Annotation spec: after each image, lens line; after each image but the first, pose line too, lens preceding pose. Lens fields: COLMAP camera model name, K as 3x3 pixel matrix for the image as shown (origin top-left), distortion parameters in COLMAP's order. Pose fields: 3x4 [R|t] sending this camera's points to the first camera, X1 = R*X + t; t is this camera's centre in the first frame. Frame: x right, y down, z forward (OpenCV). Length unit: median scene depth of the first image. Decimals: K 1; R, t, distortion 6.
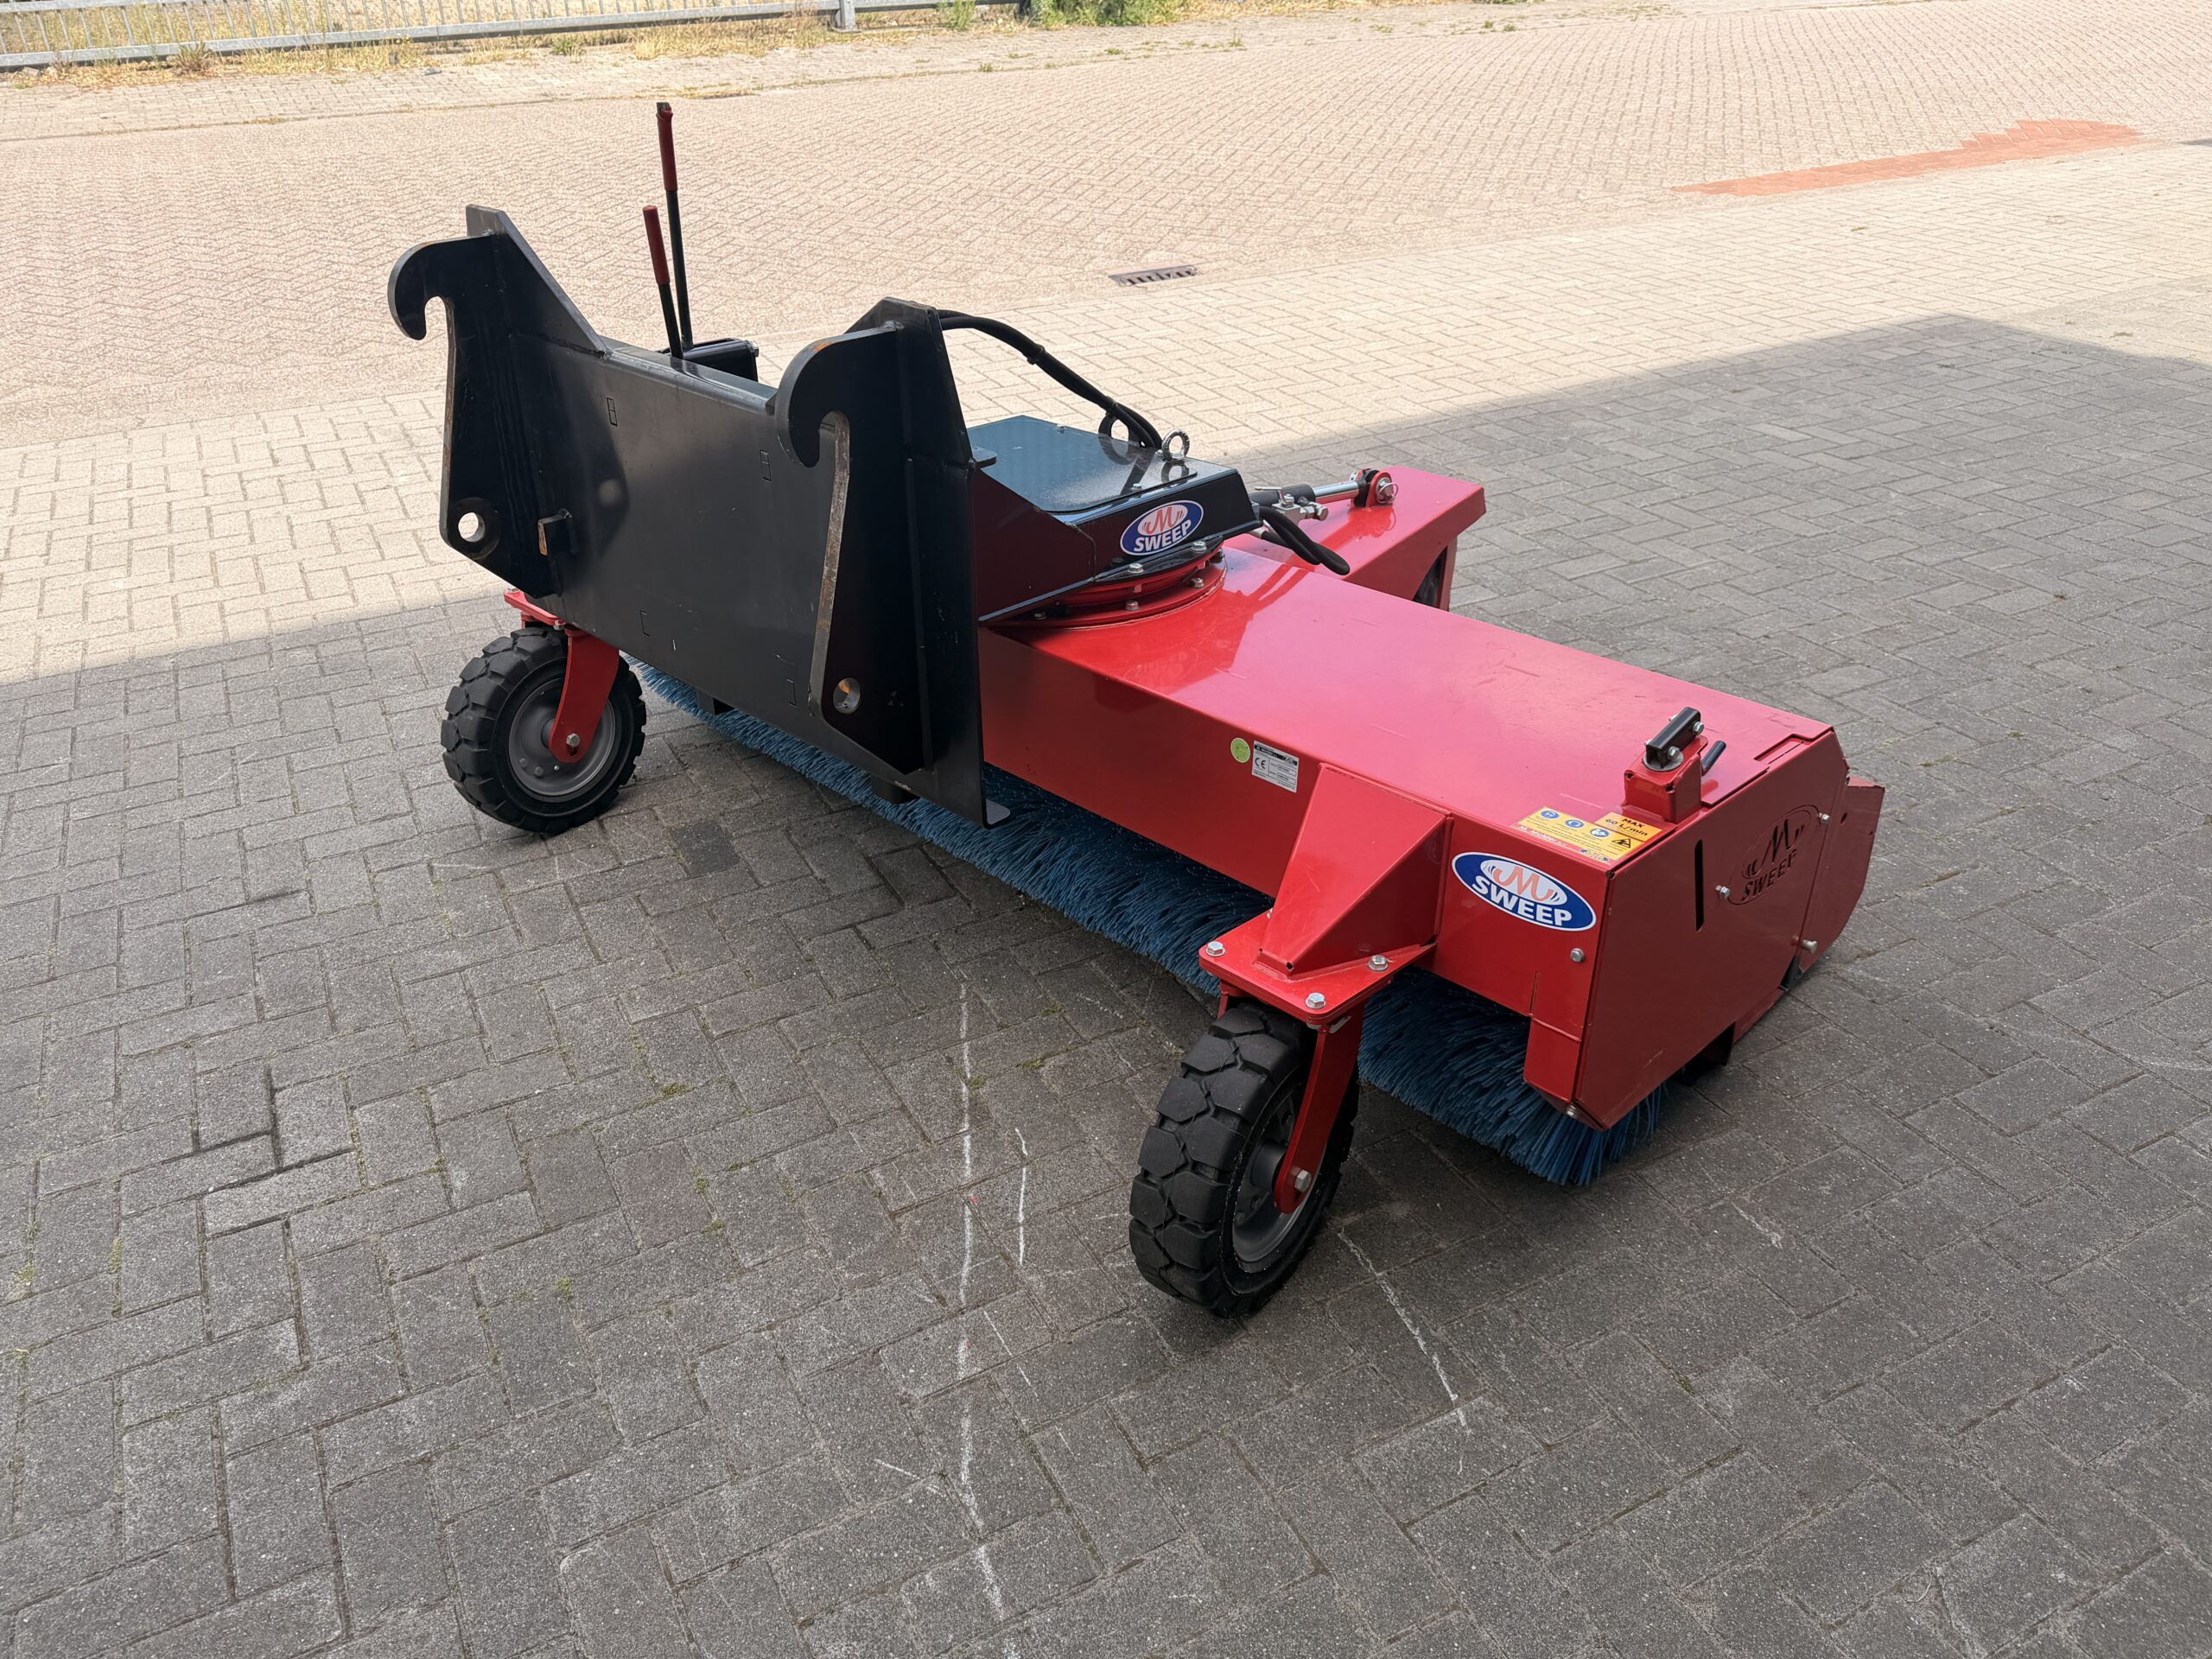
lens RADIAL K [[1679.4, 0, 1106.0], [0, 1679.4, 829.5], [0, 0, 1]] dist [0.007566, 0.006005]
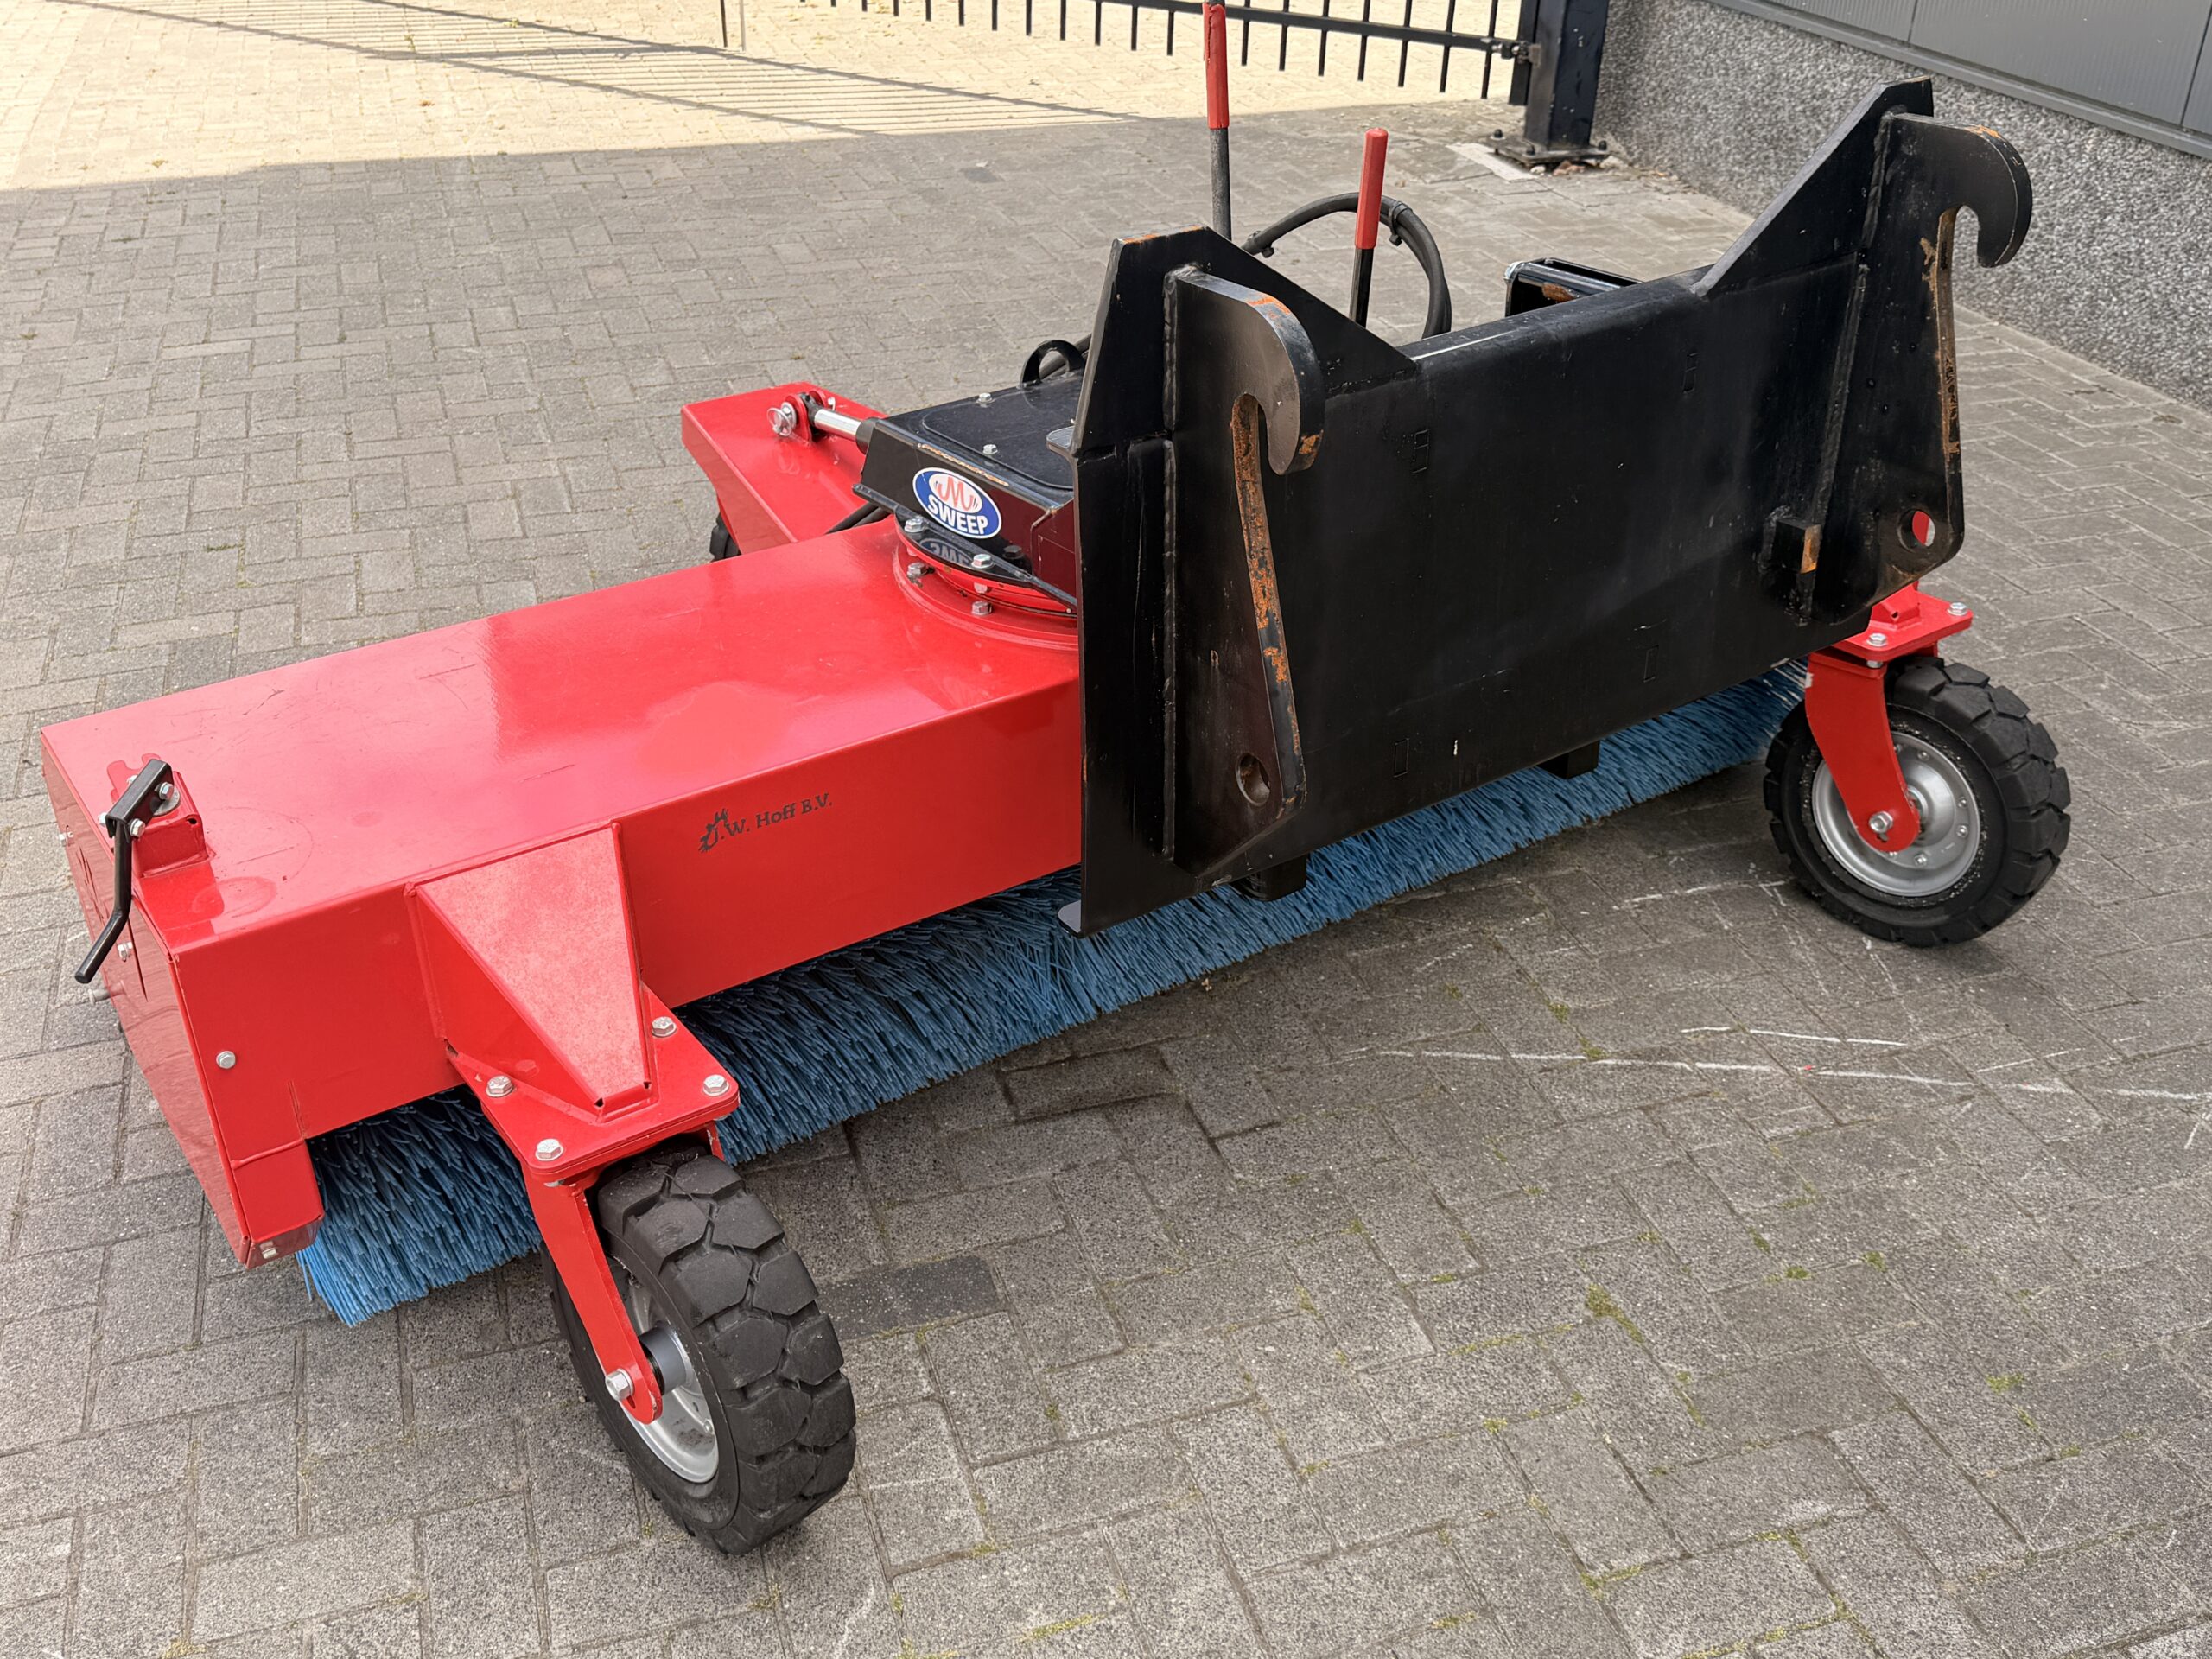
lens RADIAL K [[2134.1, 0, 1106.0], [0, 2134.1, 829.5], [0, 0, 1]] dist [0.011130, 0.006447]
pose [[0.173501, -0.480406, 0.859714, -1.054893], [0.480984, 0.803095, 0.351699, -0.464336], [-0.859390, 0.352488, 0.370406, 0.822456]]
